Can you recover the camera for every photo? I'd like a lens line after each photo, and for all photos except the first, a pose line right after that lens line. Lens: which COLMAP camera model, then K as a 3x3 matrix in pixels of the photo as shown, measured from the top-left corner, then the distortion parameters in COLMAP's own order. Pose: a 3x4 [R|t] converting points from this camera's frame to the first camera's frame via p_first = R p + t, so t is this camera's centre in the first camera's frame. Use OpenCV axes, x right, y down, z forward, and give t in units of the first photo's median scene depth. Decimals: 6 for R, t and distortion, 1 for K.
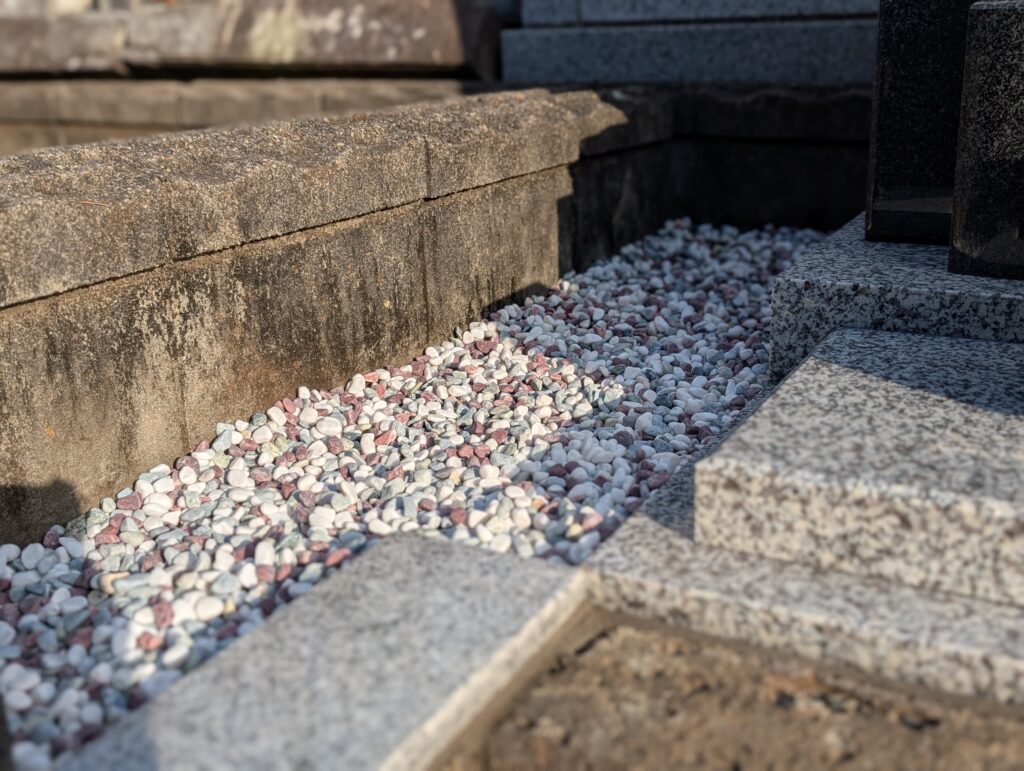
lens RADIAL K [[1151.3, 0, 519.6], [0, 1151.3, 385.6], [0, 0, 1]] dist [-0.012595, 0.000000]
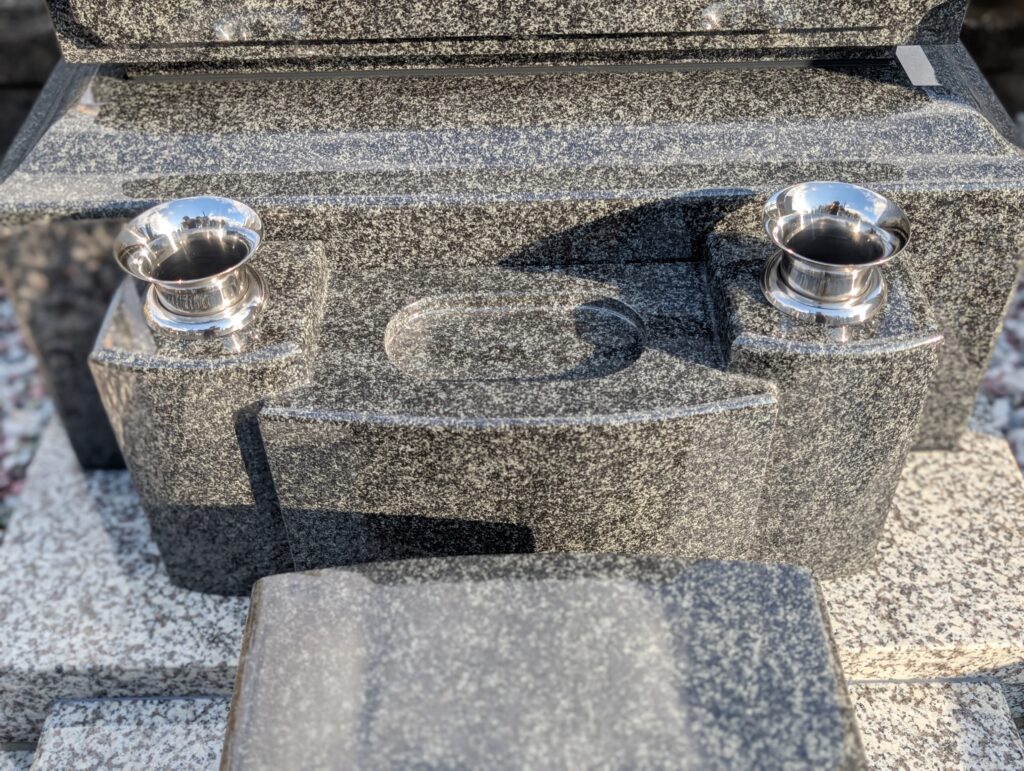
lens RADIAL K [[1151.3, 0, 512.5], [0, 1151.3, 388.9], [0, 0, 1]] dist [-0.012595, 0.000000]
pose [[0.868300, -0.319781, 0.379204, 0.449452], [0.144194, 0.894169, 0.423875, -0.762928], [-0.474619, -0.313372, 0.822517, 0.353044]]
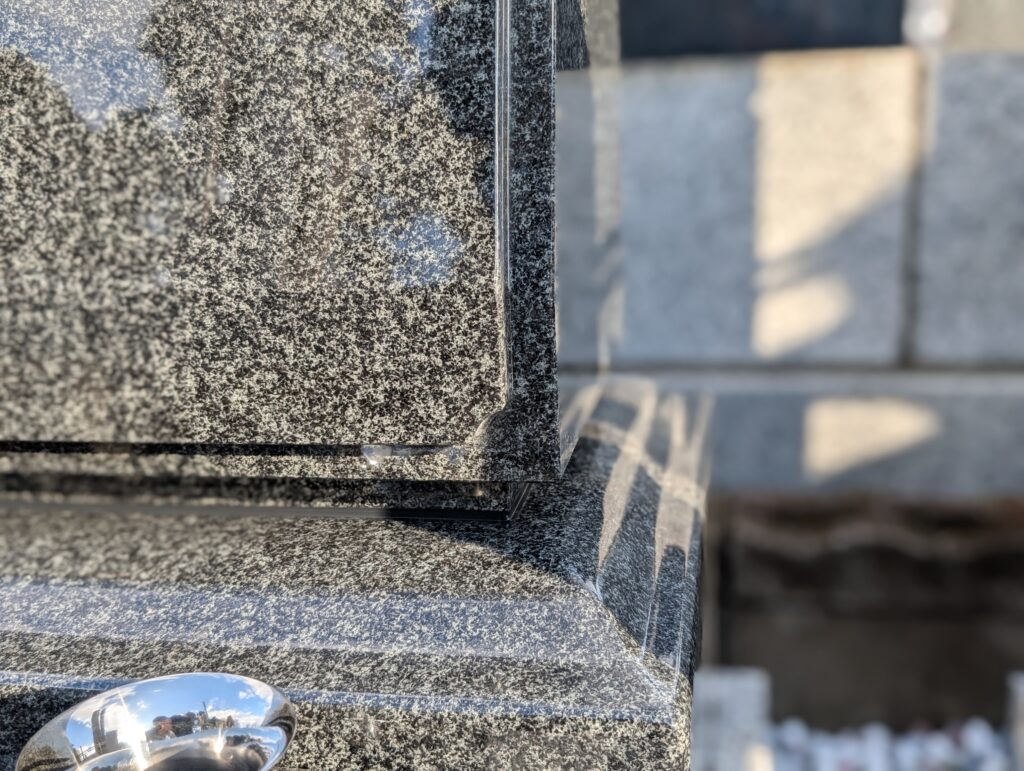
lens RADIAL K [[1151.3, 0, 507.1], [0, 1151.3, 390.0], [0, 0, 1]] dist [-0.012595, 0.000000]
pose [[0.955610, -0.084359, 0.282298, 1.116716], [0.108851, 0.991433, -0.072200, -0.541479], [-0.273789, 0.099724, 0.956606, 0.503351]]
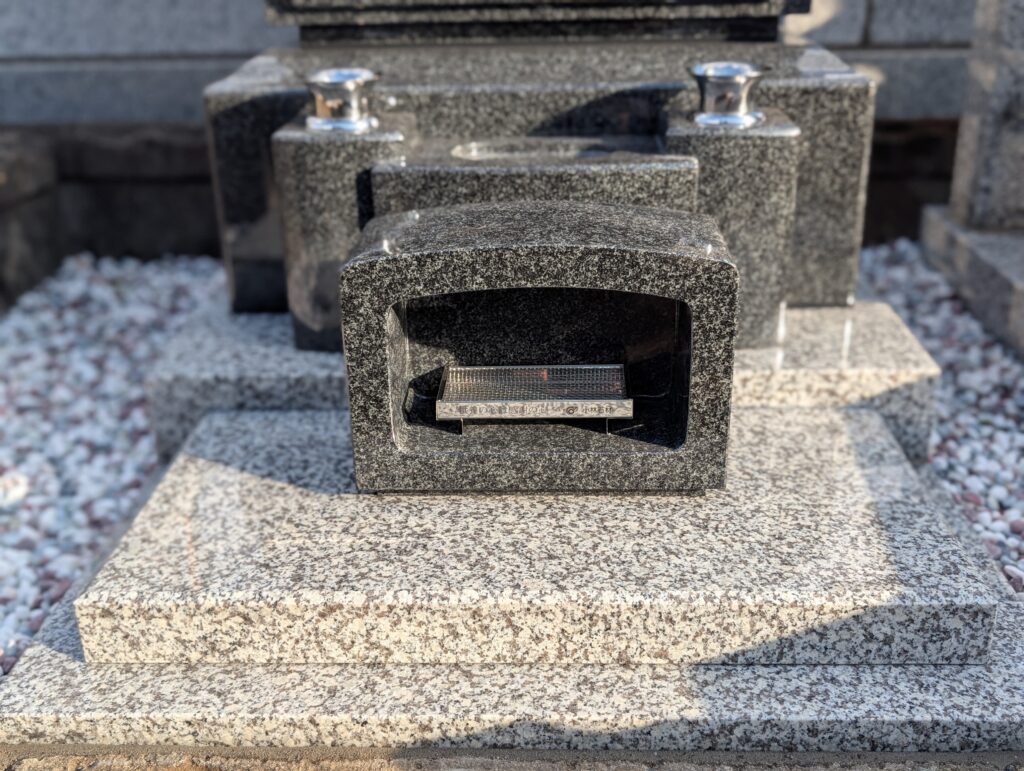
lens RADIAL K [[1151.3, 0, 520.0], [0, 1151.3, 396.2], [0, 0, 1]] dist [-0.012595, 0.000000]
pose [[0.889859, -0.159695, 0.427374, 0.090322], [0.133214, 0.986865, 0.091385, -0.183383], [-0.436354, -0.024387, 0.899444, -0.247153]]
